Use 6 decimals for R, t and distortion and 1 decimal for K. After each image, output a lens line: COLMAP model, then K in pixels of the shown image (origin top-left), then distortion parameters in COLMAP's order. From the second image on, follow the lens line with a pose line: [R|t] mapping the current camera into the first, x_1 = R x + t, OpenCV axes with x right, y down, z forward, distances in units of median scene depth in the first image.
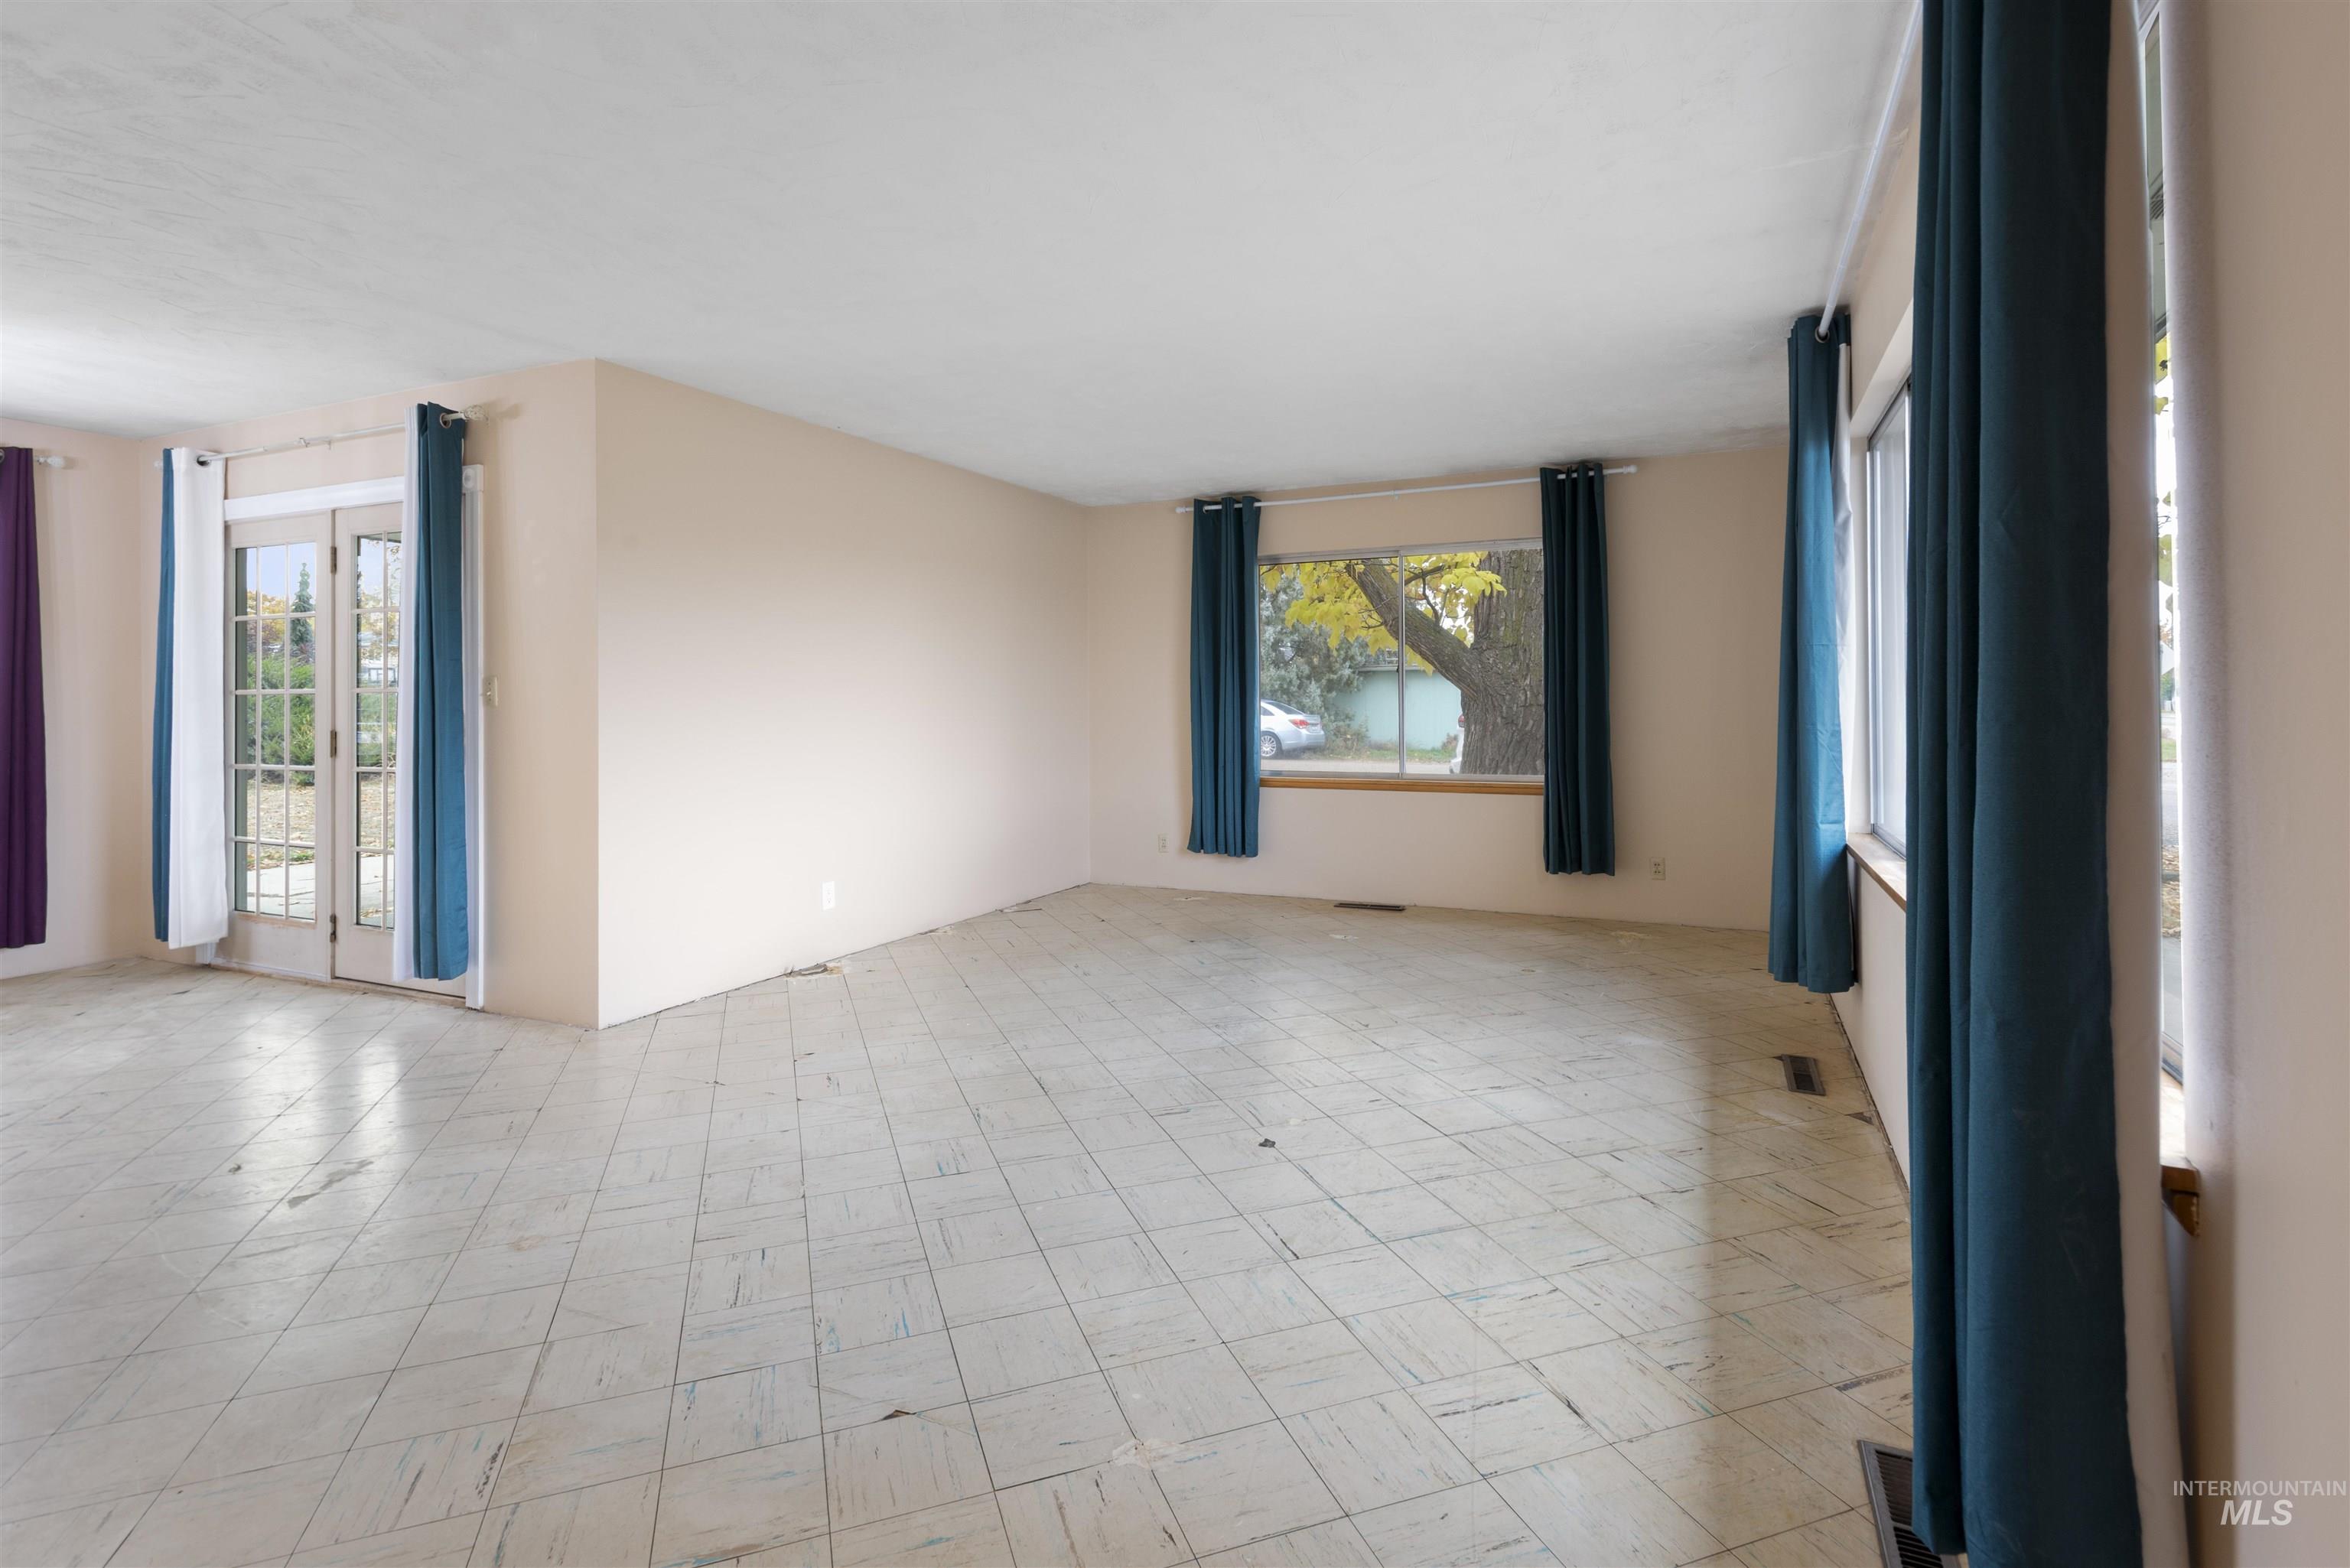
lens RADIAL K [[1136.8, 0, 1190.0], [0, 1136.8, 698.6], [0, 0, 1]] dist [0.003967, -0.000029]
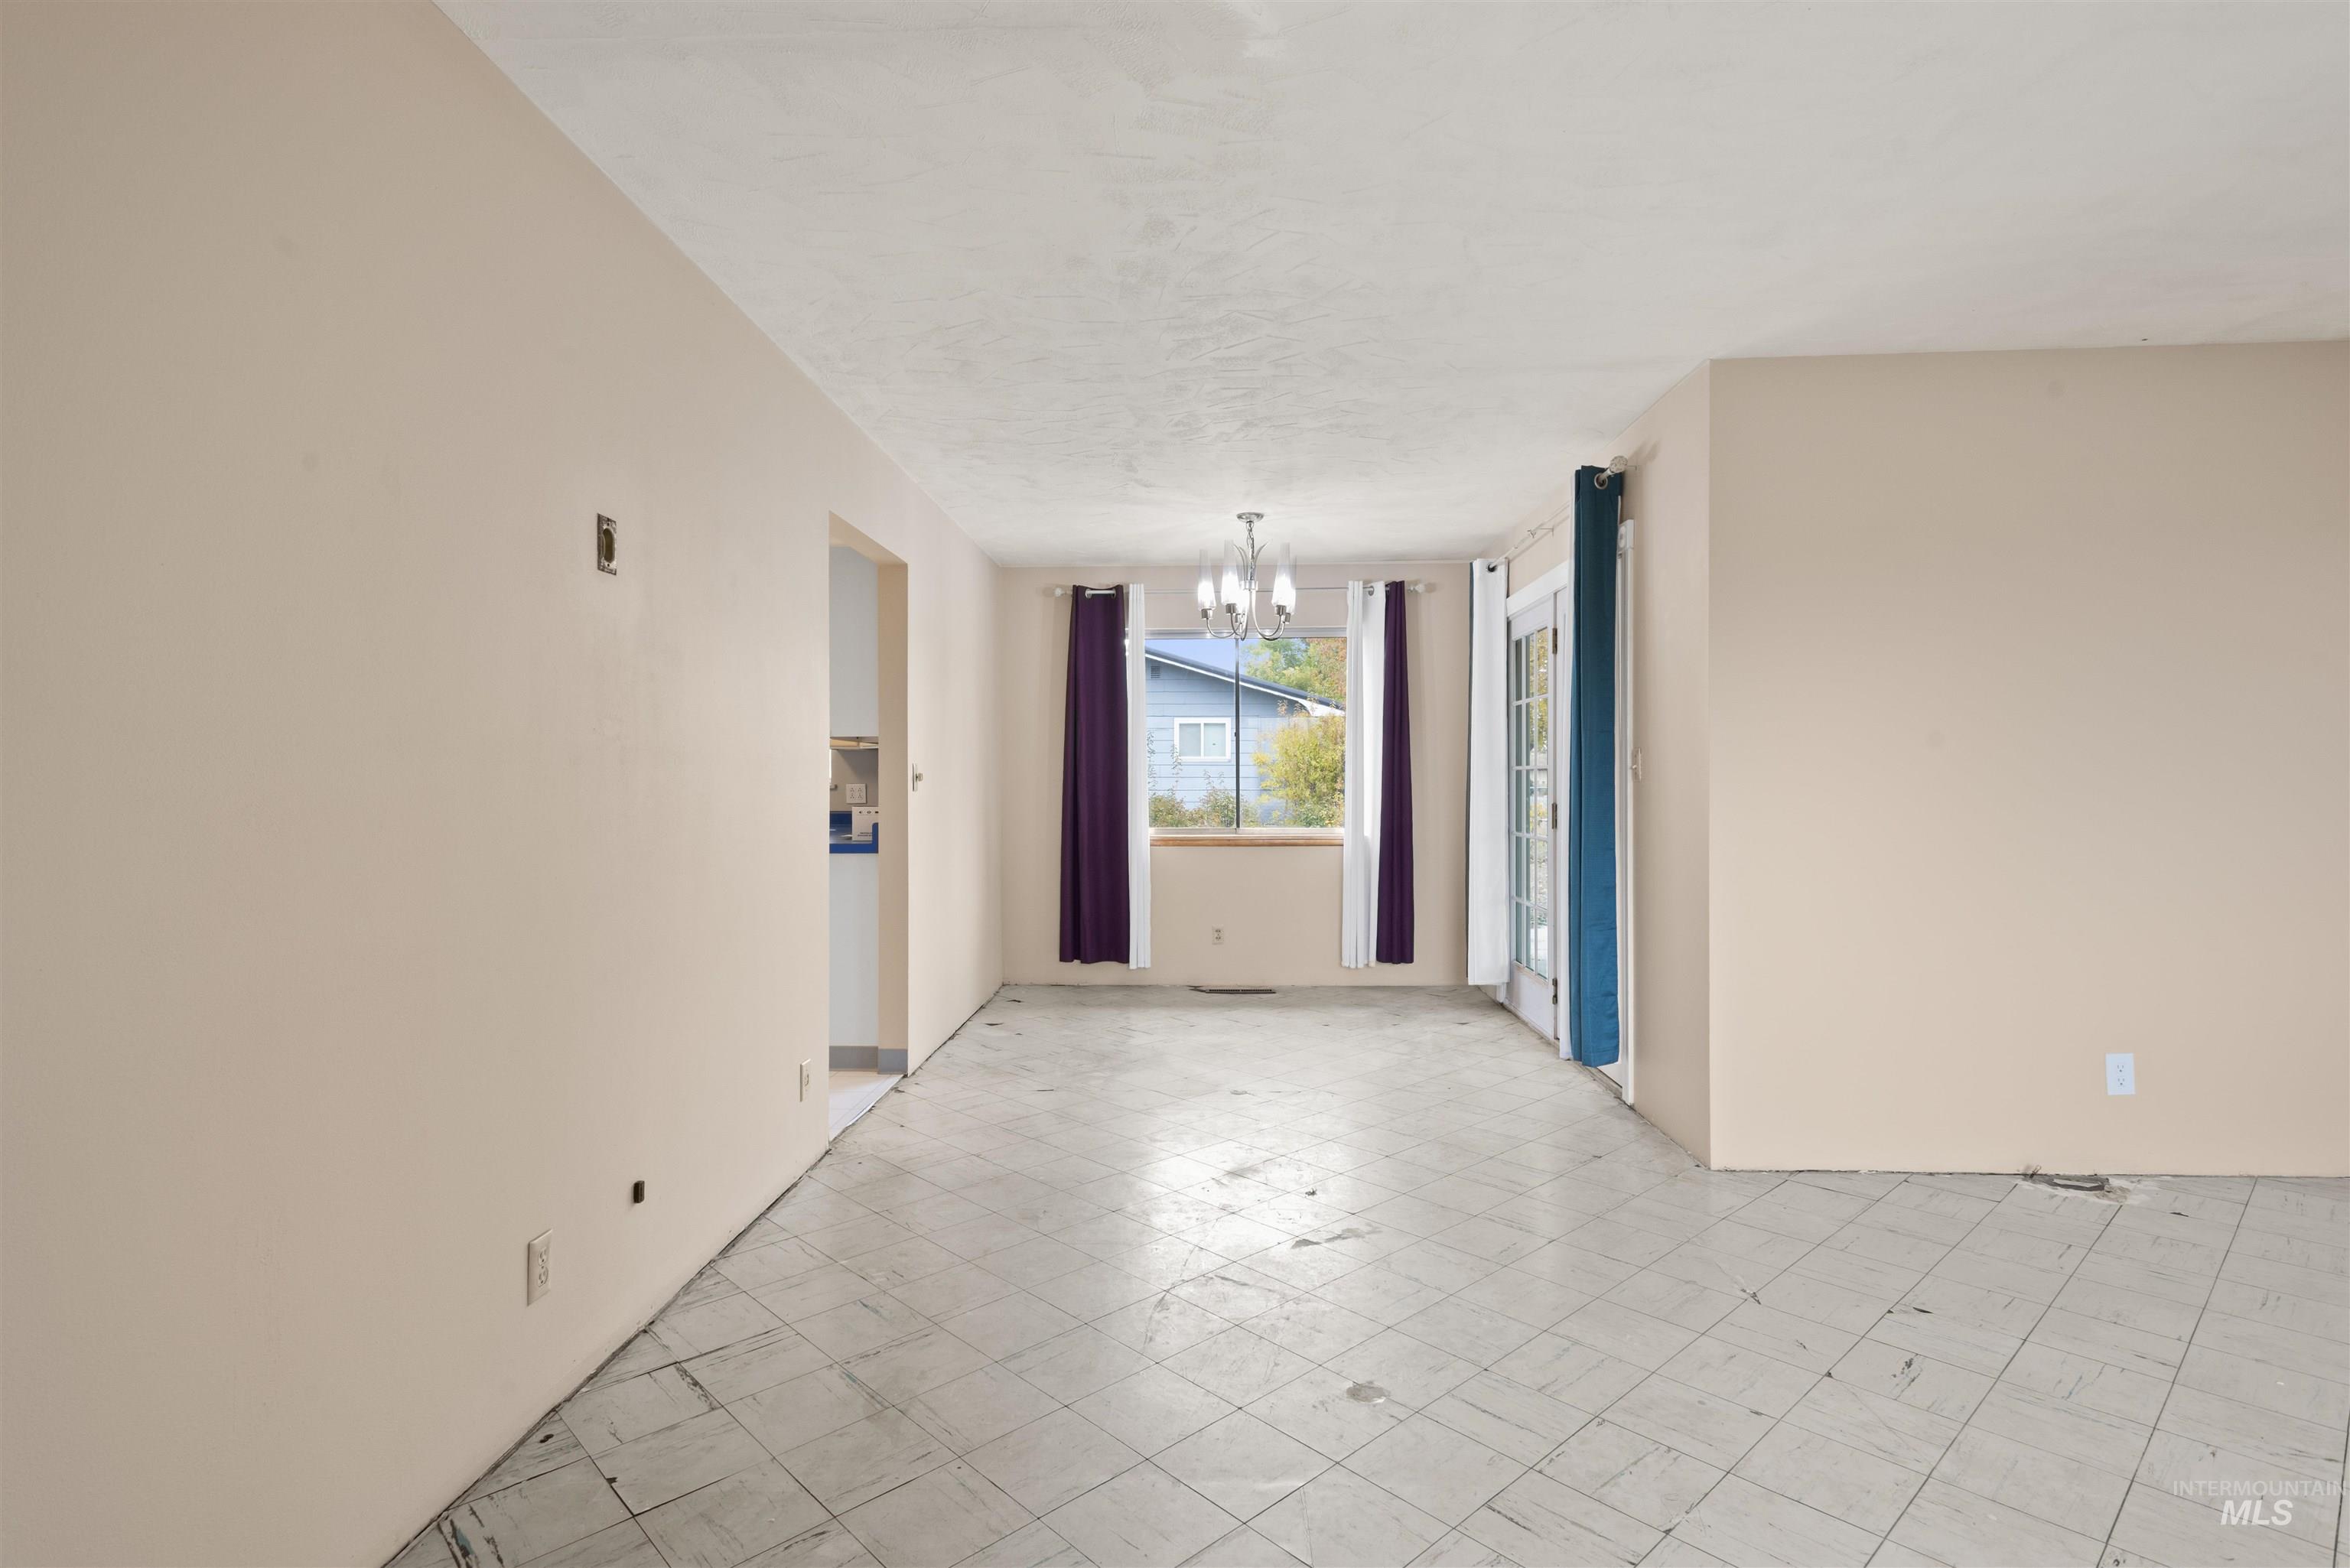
lens RADIAL K [[1136.8, 0, 1170.6], [0, 1136.8, 787.2], [0, 0, 1]] dist [0.003967, -0.000029]
pose [[0.366230, 0.007117, -0.930497, 0.101638], [0.006156, 0.999930, 0.010071, 0.000606], [0.930504, -0.009417, 0.366161, 0.312033]]
